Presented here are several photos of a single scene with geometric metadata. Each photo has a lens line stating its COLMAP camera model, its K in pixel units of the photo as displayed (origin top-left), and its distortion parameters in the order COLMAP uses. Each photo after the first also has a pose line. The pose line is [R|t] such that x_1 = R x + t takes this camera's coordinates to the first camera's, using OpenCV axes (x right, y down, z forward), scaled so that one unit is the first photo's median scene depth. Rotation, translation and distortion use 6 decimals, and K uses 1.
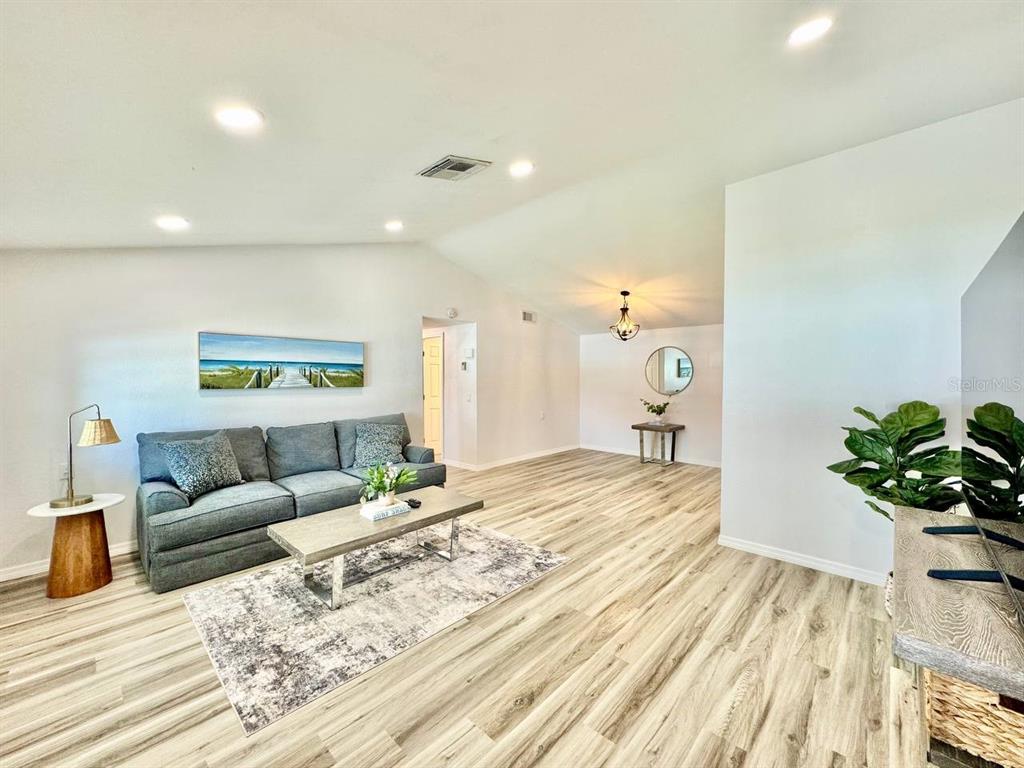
lens RADIAL K [[410.3, 0, 511.6], [0, 410.3, 383.9], [0, 0, 1]] dist [0.000936, -0.000012]
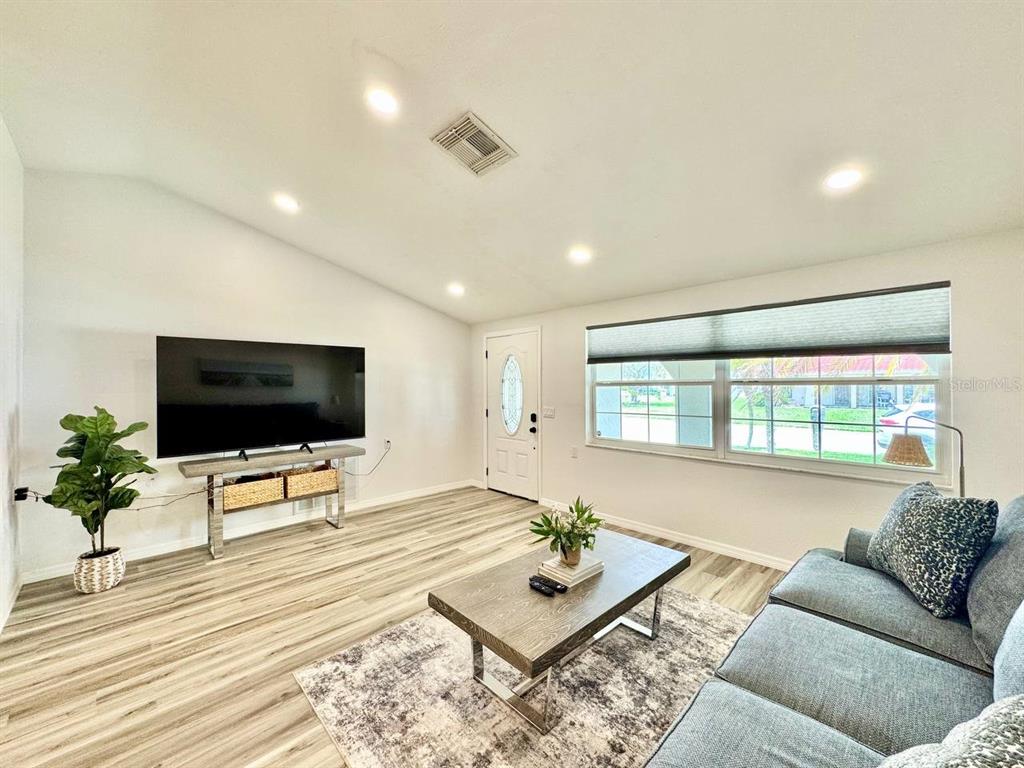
lens RADIAL K [[410.3, 0, 510.0], [0, 410.3, 383.5], [0, 0, 1]] dist [0.000936, -0.000012]
pose [[-0.998892, 0.005895, 0.046697, -0.224598], [0.006577, 0.999874, 0.014470, -0.027138], [-0.046606, 0.014761, -0.998804, 1.647809]]
